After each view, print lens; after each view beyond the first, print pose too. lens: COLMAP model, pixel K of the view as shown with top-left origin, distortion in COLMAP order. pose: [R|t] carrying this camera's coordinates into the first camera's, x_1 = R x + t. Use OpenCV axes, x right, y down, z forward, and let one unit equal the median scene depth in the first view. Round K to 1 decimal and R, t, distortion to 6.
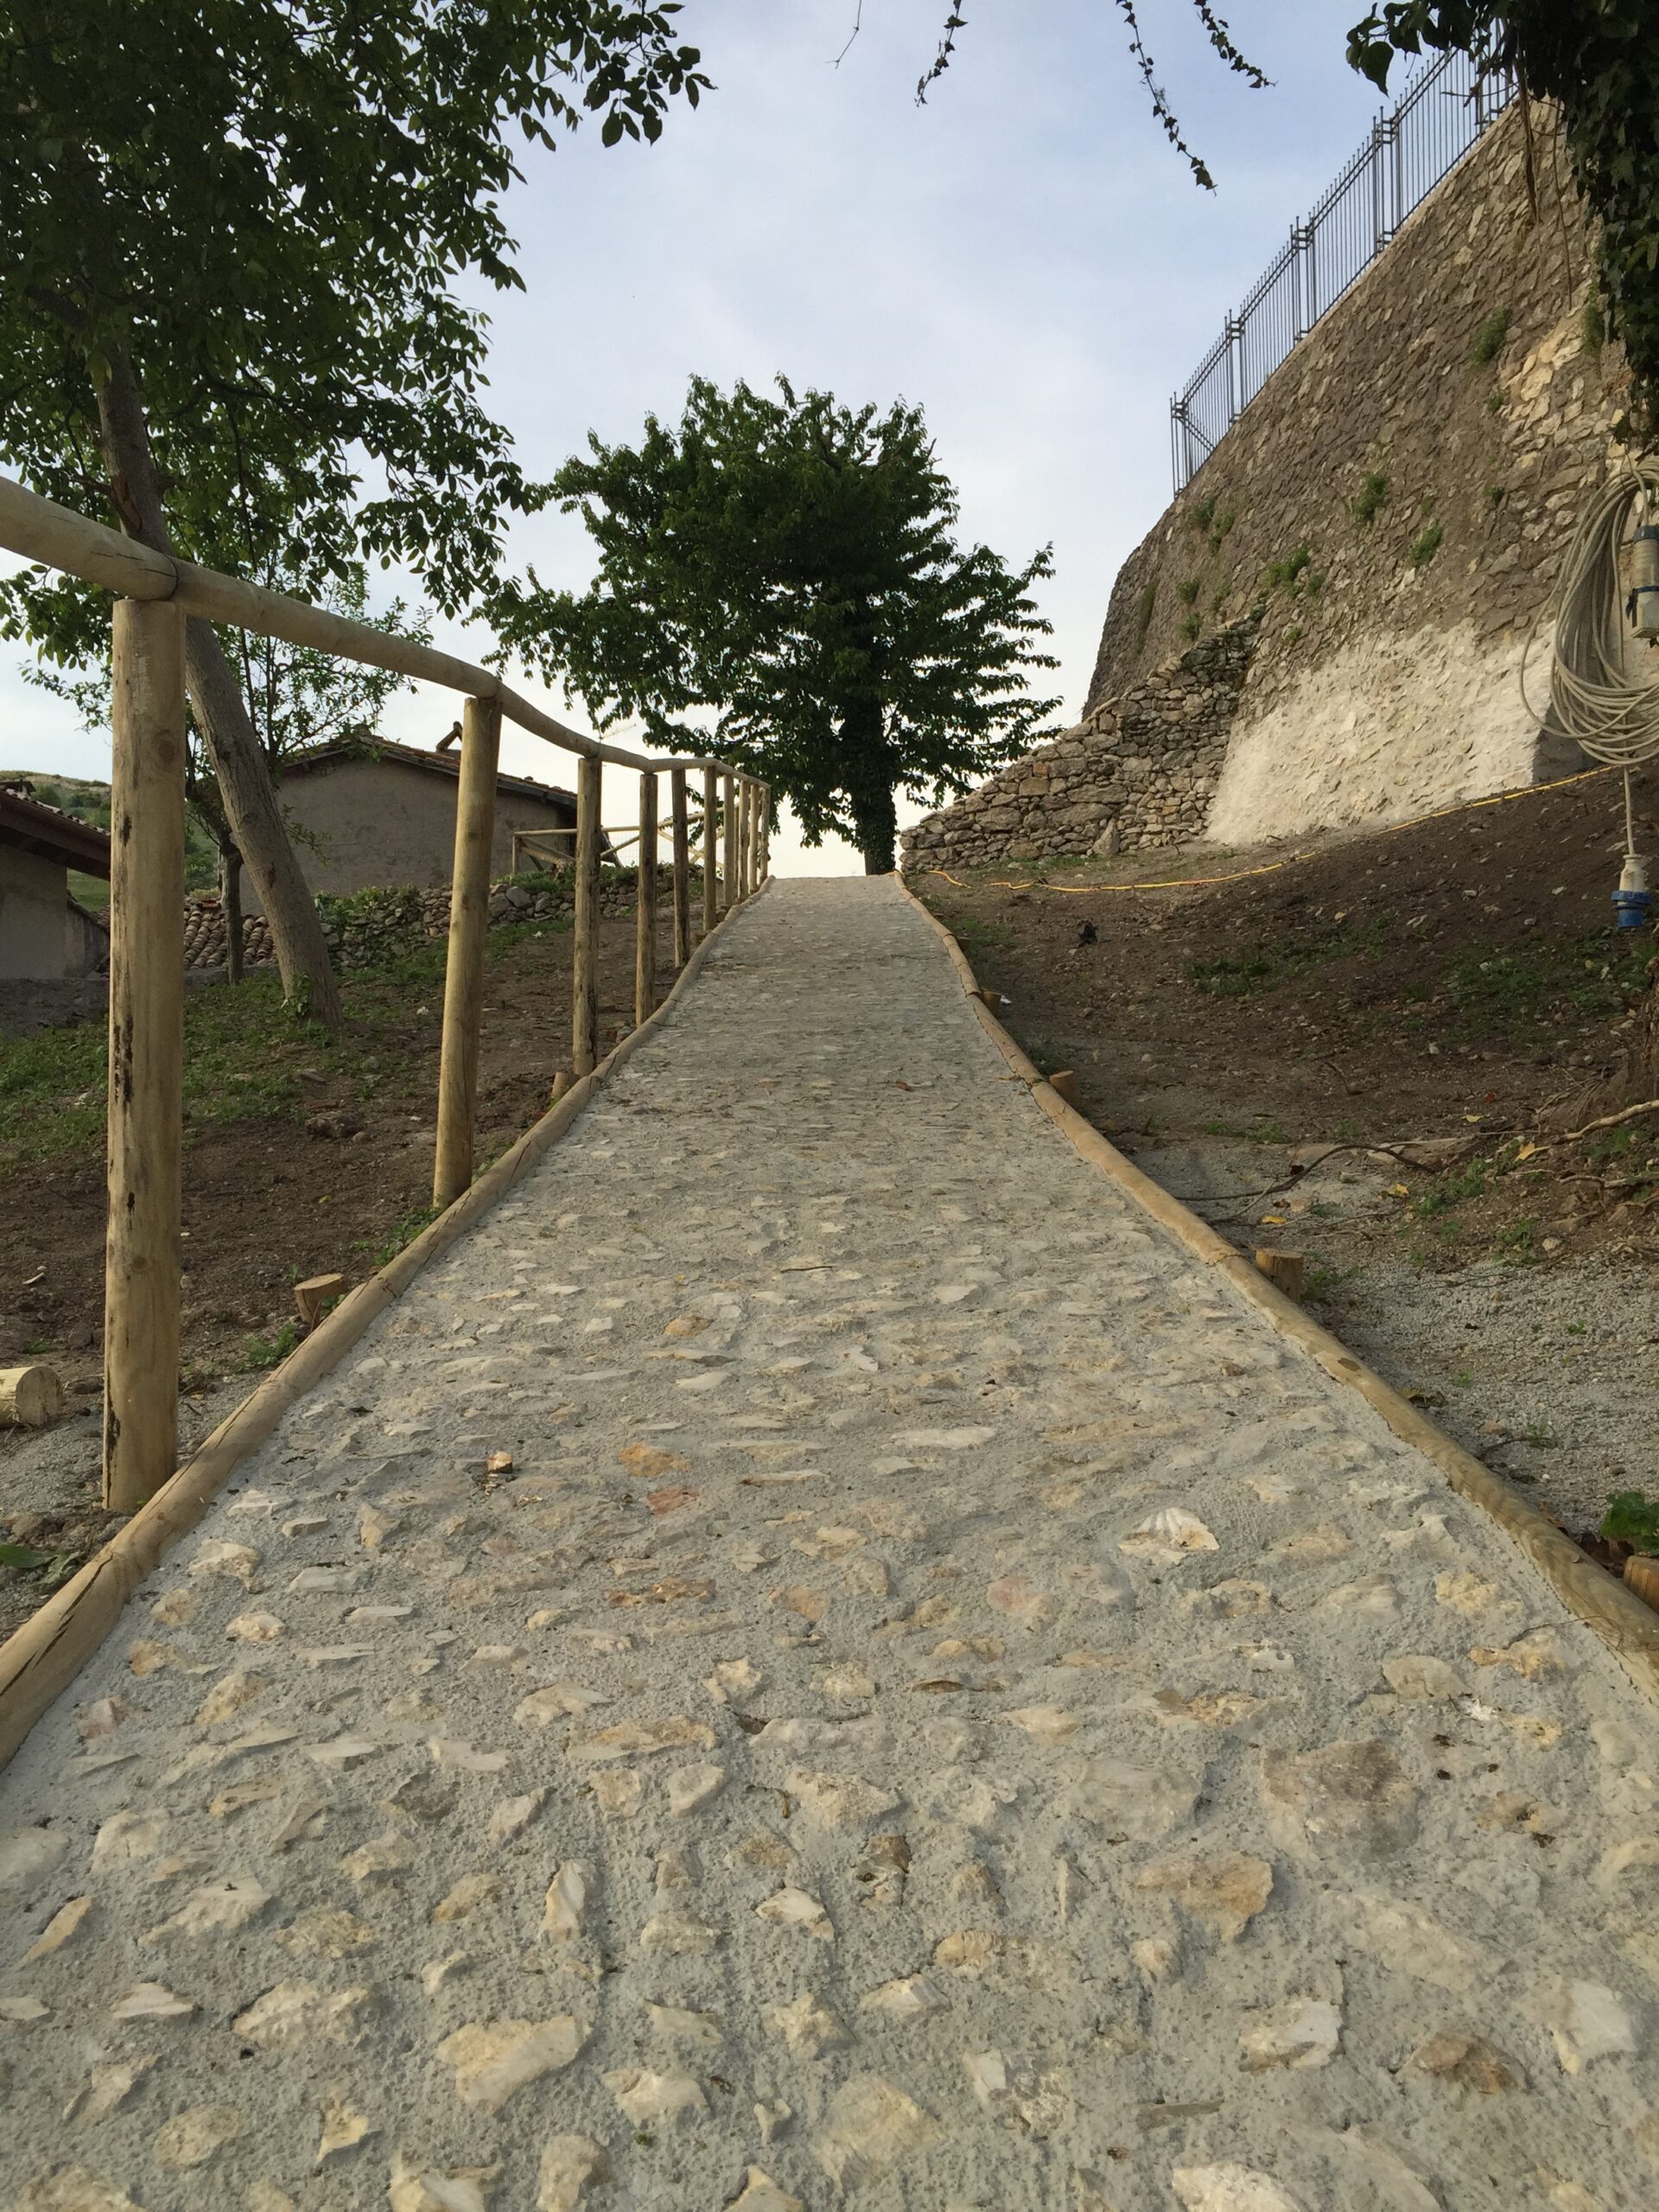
lens RADIAL K [[1885.7, 0, 830.3], [0, 1885.7, 1108.5], [0, 0, 1]] dist [0.037519, 0.002068]
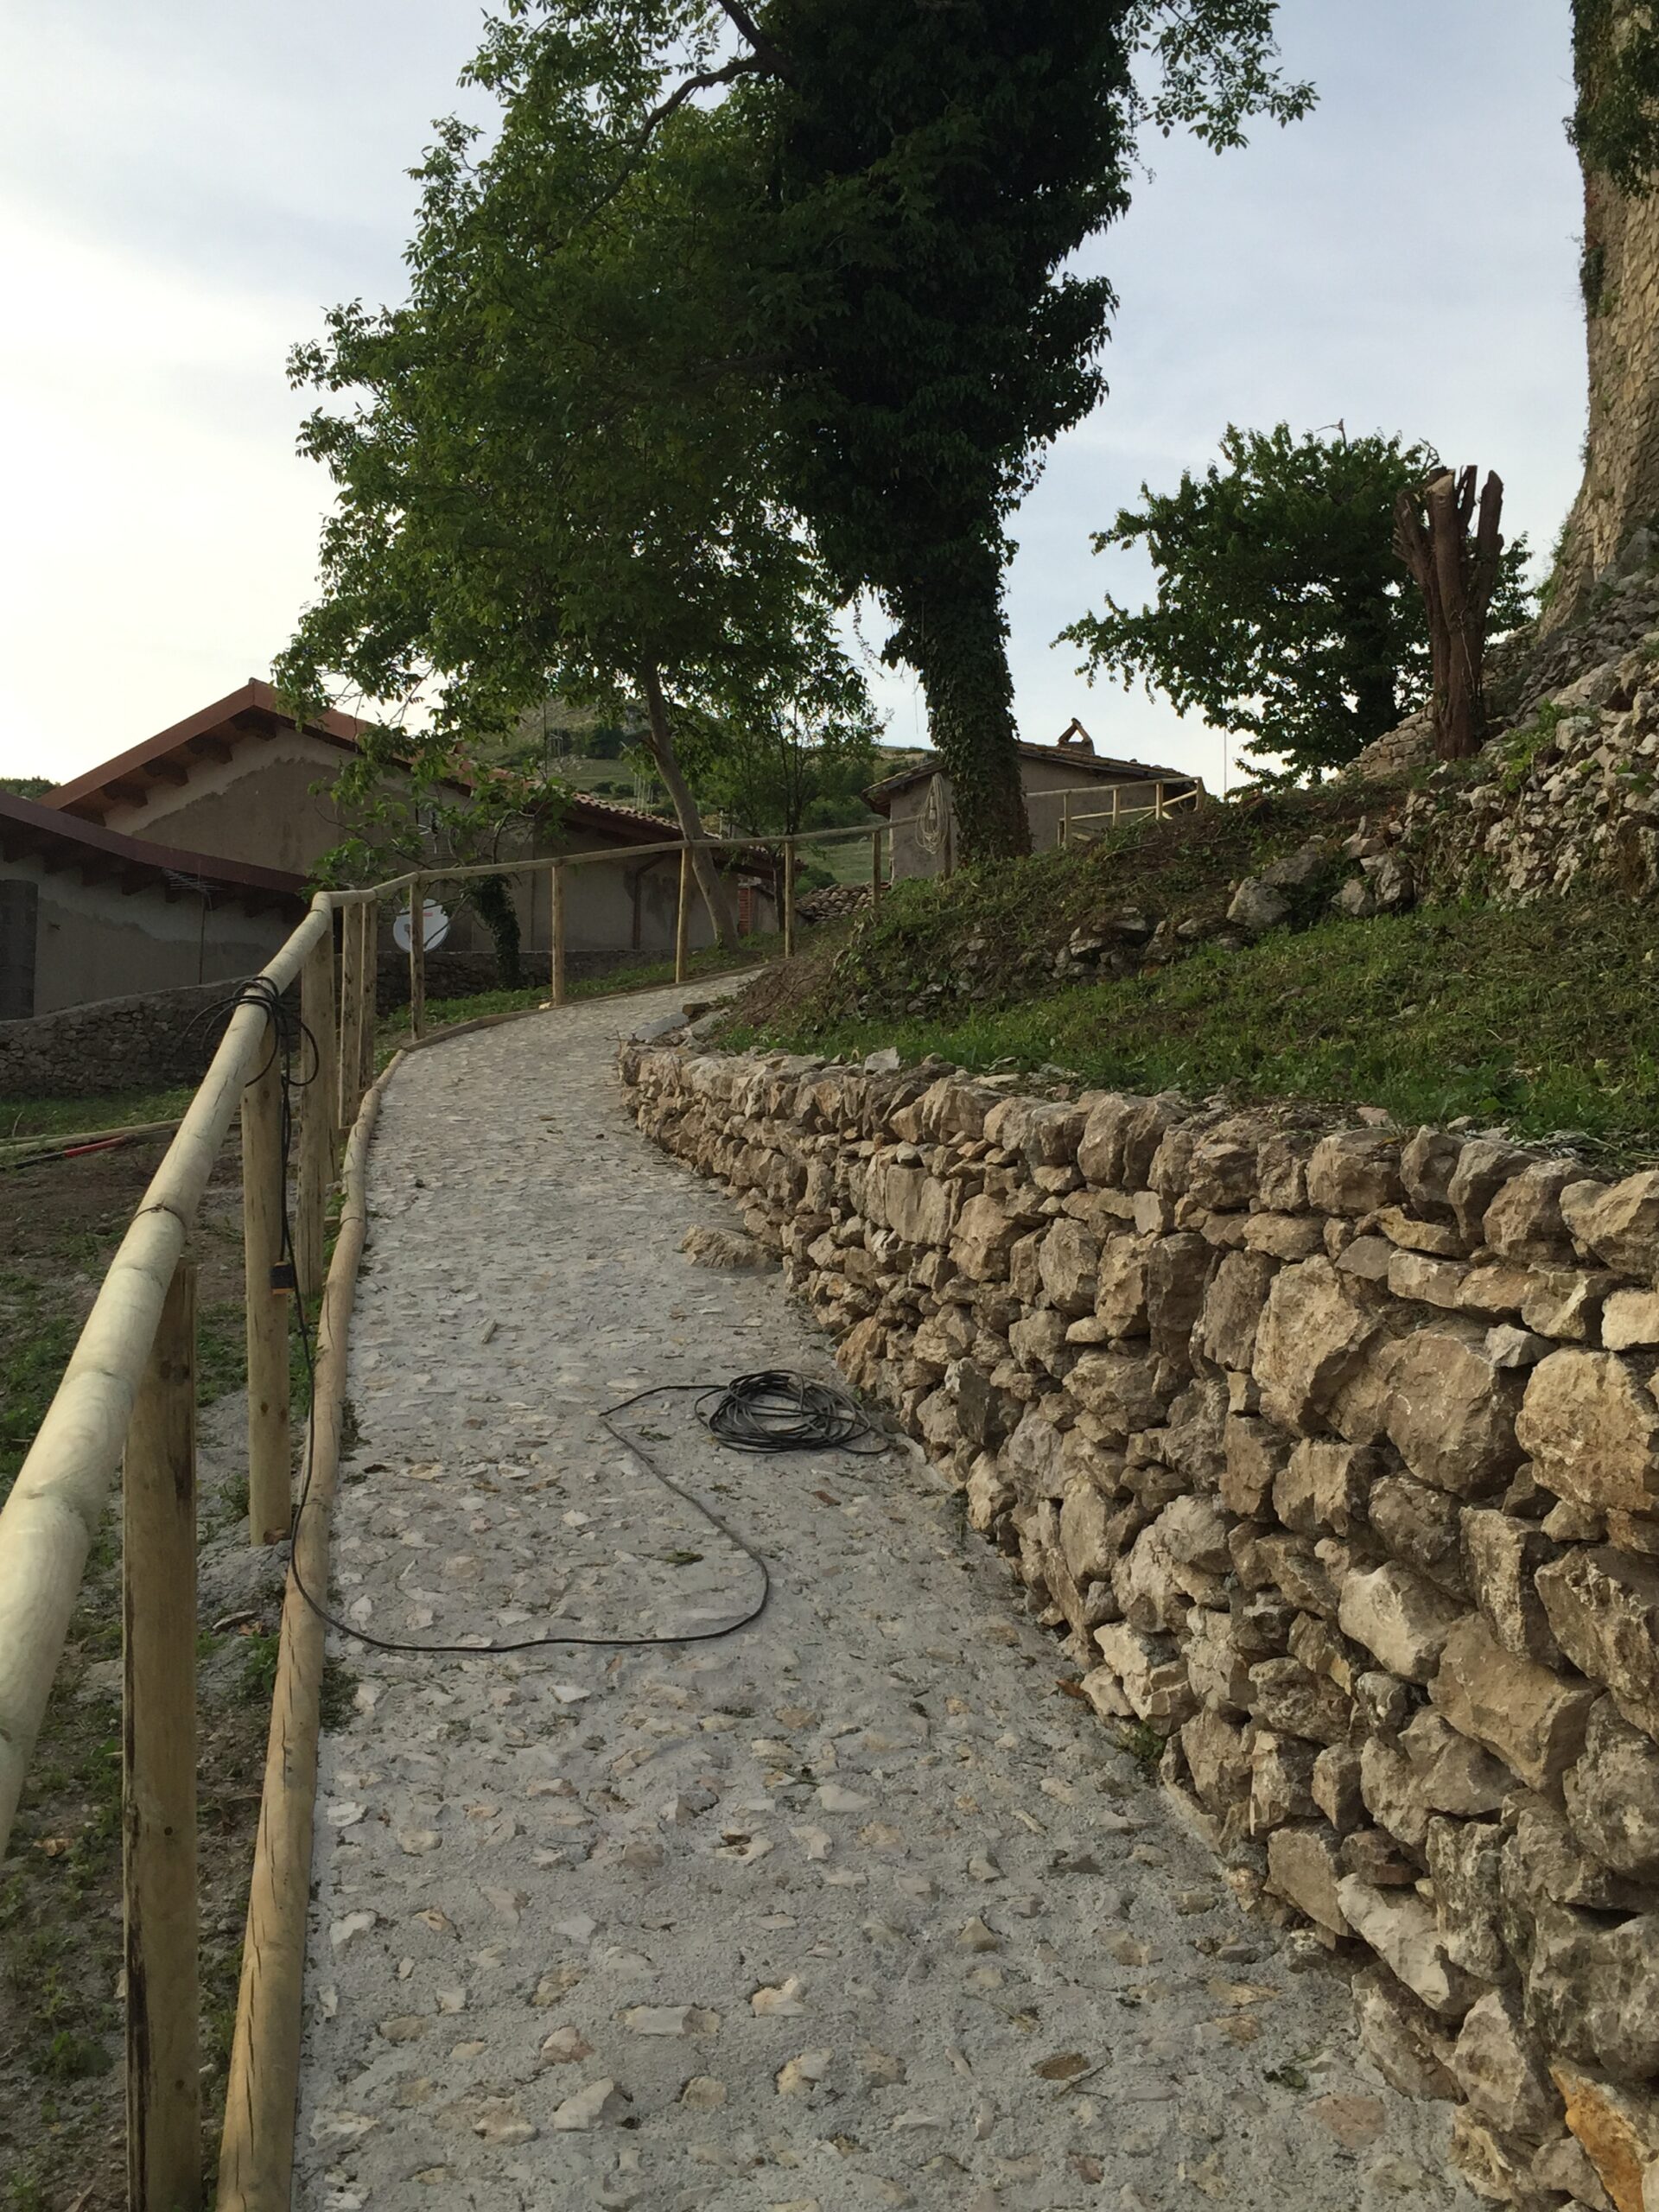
lens RADIAL K [[2250.0, 0, 828.5], [0, 2250.0, 1108.5], [0, 0, 1]] dist [0.005052, 0.000000]
pose [[0.916909, -0.019948, -0.398598, 0.246183], [0.021298, 0.999773, -0.001043, 0.043053], [0.398528, -0.007533, 0.917125, -0.399444]]
